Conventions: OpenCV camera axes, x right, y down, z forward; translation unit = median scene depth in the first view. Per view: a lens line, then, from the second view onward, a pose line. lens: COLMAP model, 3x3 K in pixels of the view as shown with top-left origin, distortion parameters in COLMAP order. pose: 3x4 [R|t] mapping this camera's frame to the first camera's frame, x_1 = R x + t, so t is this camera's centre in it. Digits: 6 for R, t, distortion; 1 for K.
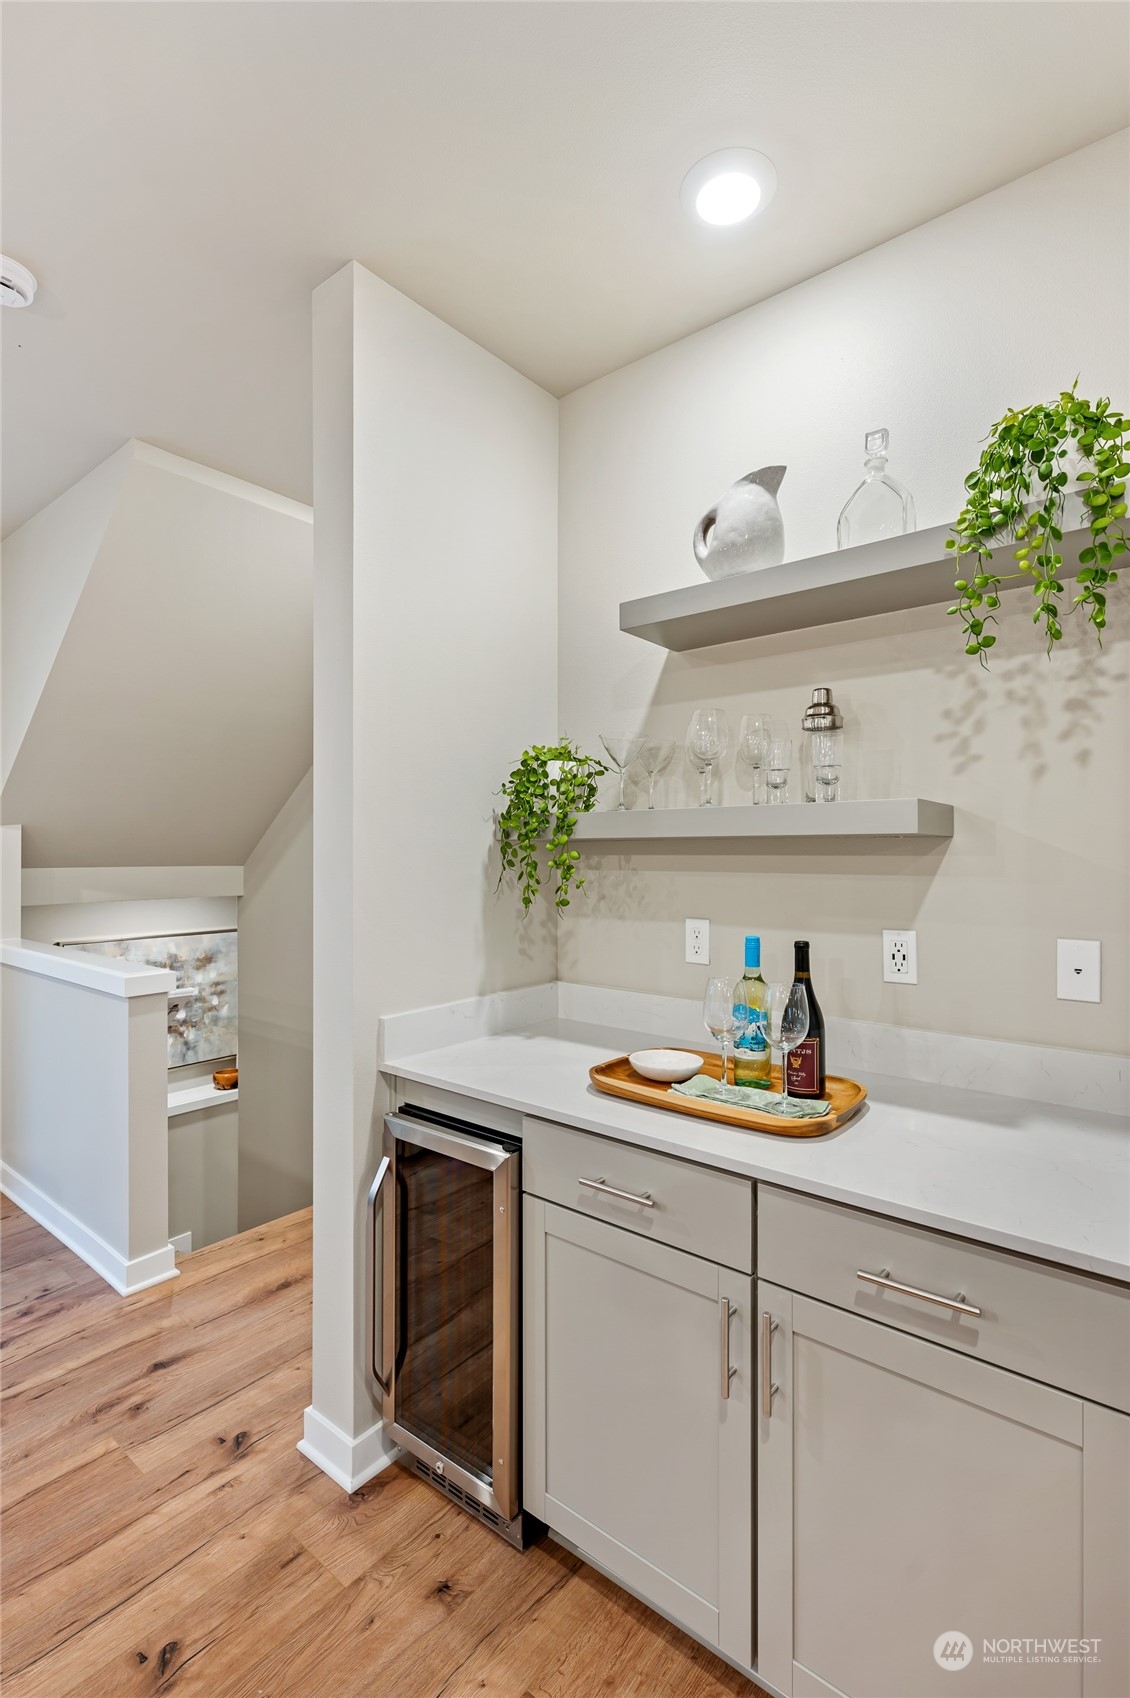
lens RADIAL K [[790.5, 0, 565.0], [0, 790.5, 849.0], [0, 0, 1]] dist [-0.002483, 0.000329]
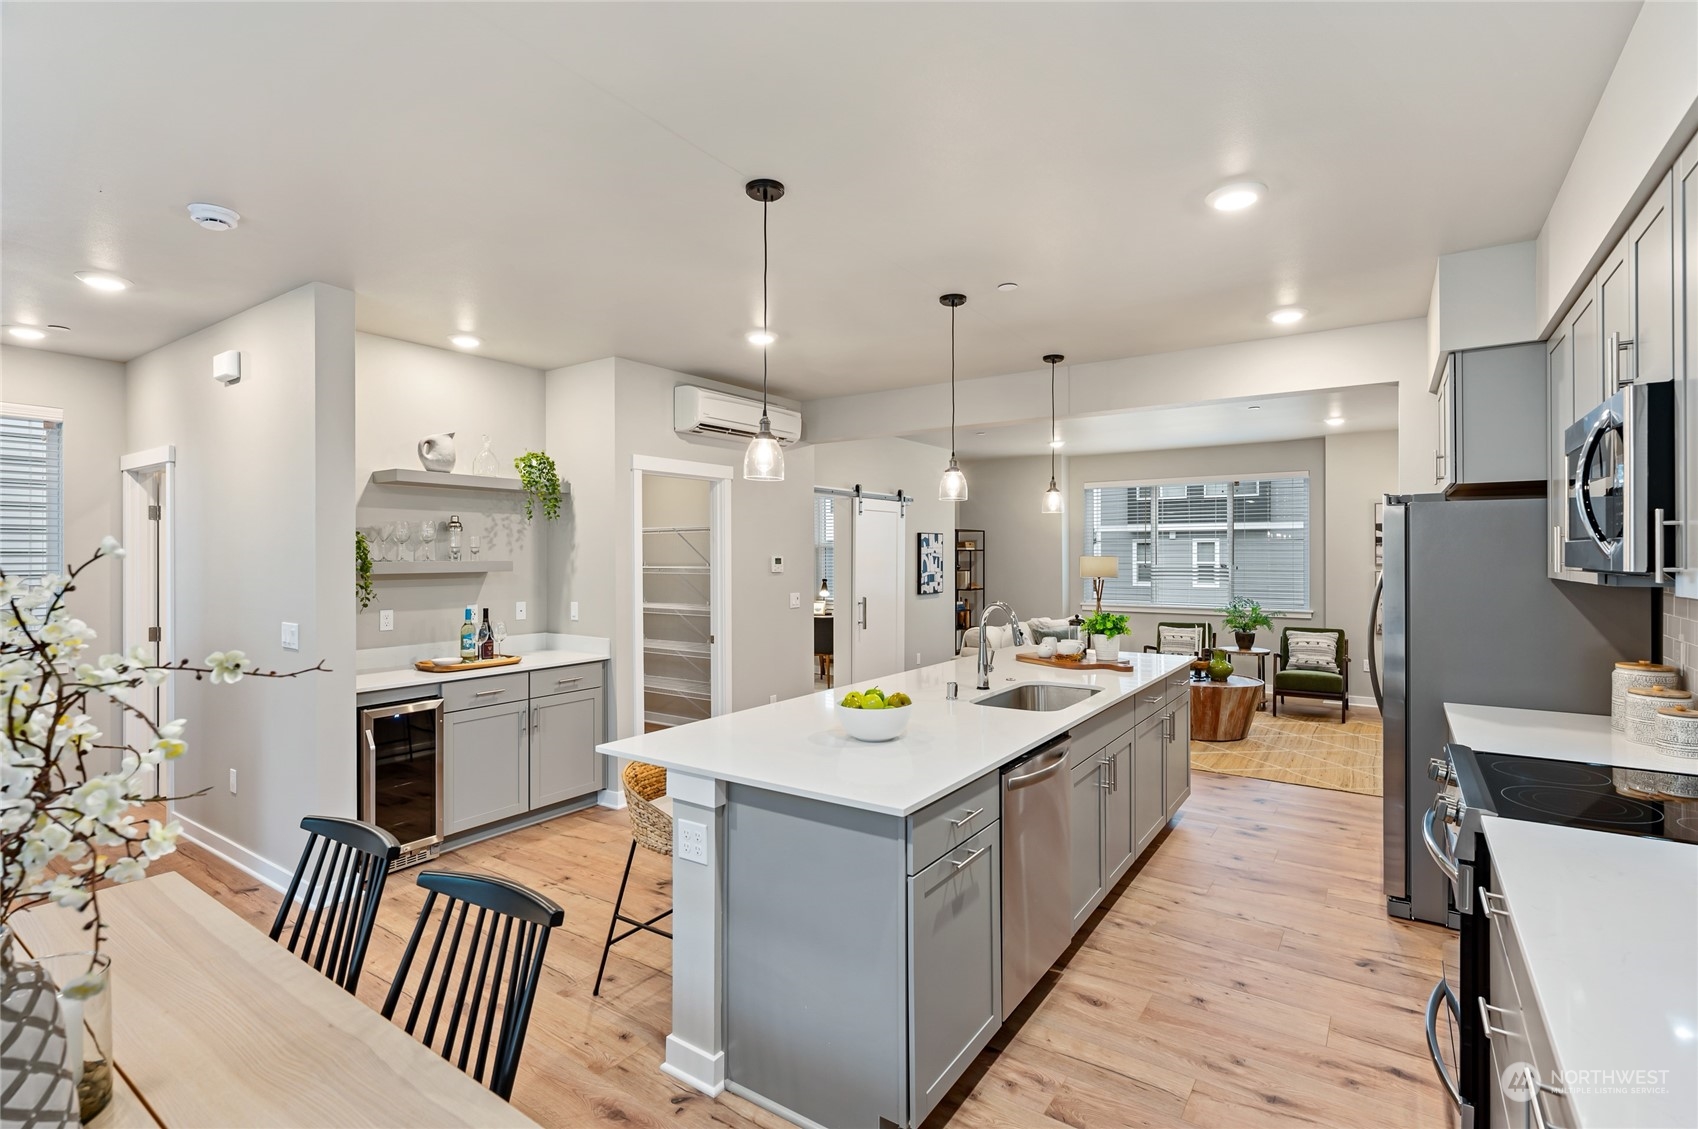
lens RADIAL K [[796.8, 0, 849.8], [0, 796.8, 552.1], [0, 0, 1]] dist [-0.000059, 0.000093]
pose [[-0.090339, 0.001818, 0.995909, -2.445947], [-0.003587, 0.999991, -0.002150, -0.080274], [-0.995905, -0.003767, -0.090332, -0.074829]]
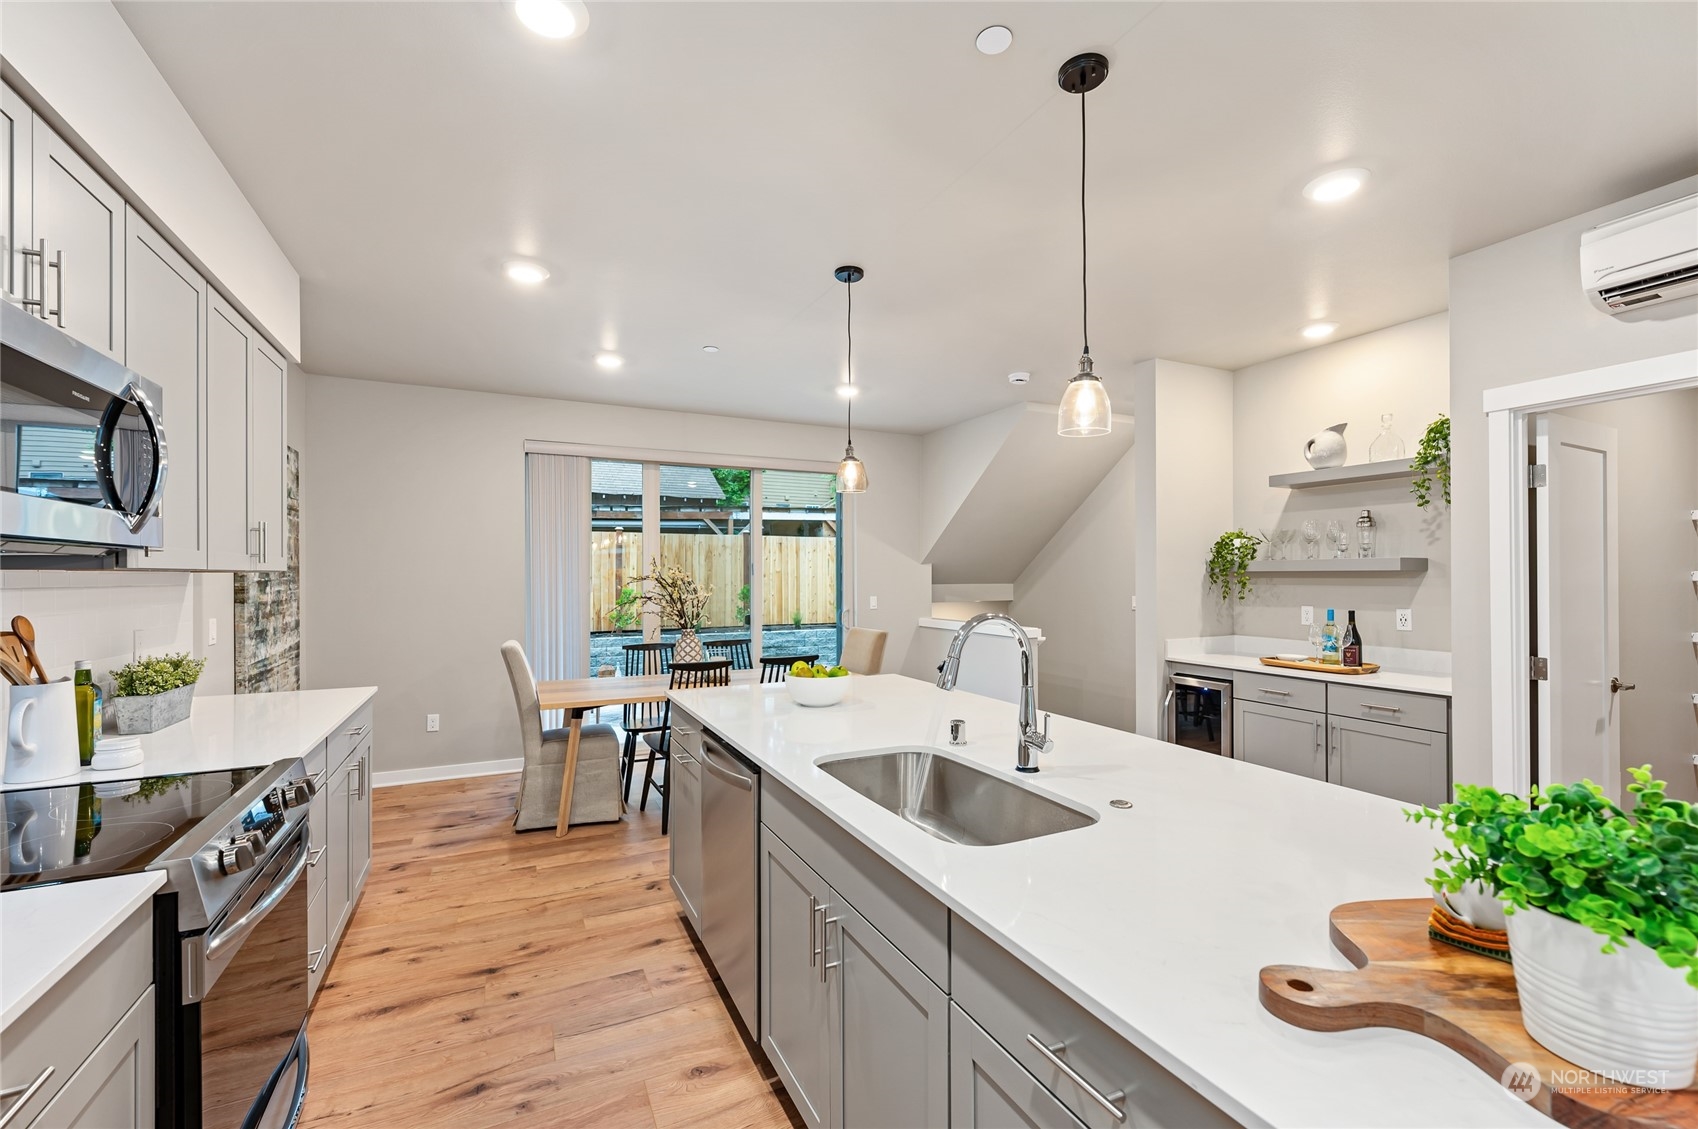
lens RADIAL K [[706.3, 0, 852.9], [0, 706.3, 574.0], [0, 0, 1]] dist [0.001605, 0.000102]
pose [[0.913327, -0.004150, -0.407205, -0.235150], [0.005825, 0.999979, 0.002875, -0.020547], [0.407185, -0.004998, 0.913332, -1.645480]]
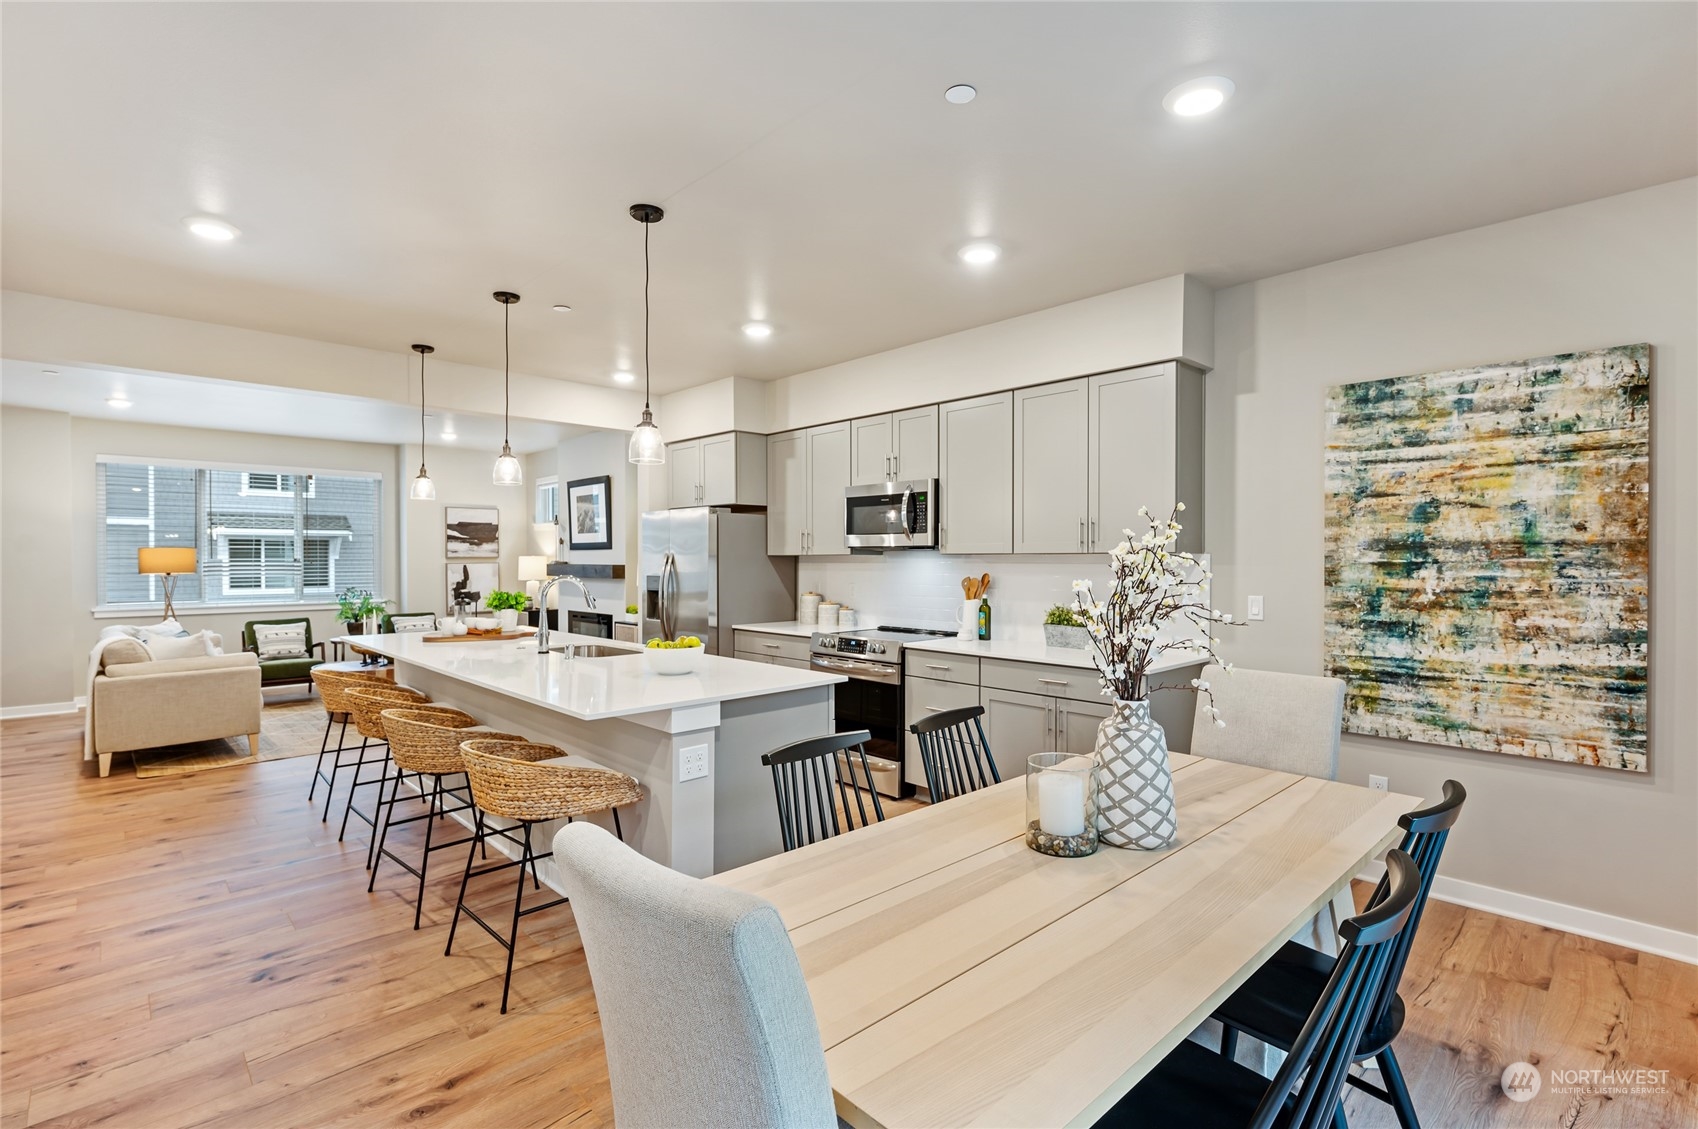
lens RADIAL K [[793.2, 0, 854.6], [0, 793.2, 568.4], [0, 0, 1]] dist [-0.000146, 0.000132]
pose [[-0.994363, -0.002566, 0.106001, -1.583674], [-0.001801, 0.999972, 0.007316, -0.001503], [-0.106017, 0.007084, -0.994339, 1.617937]]
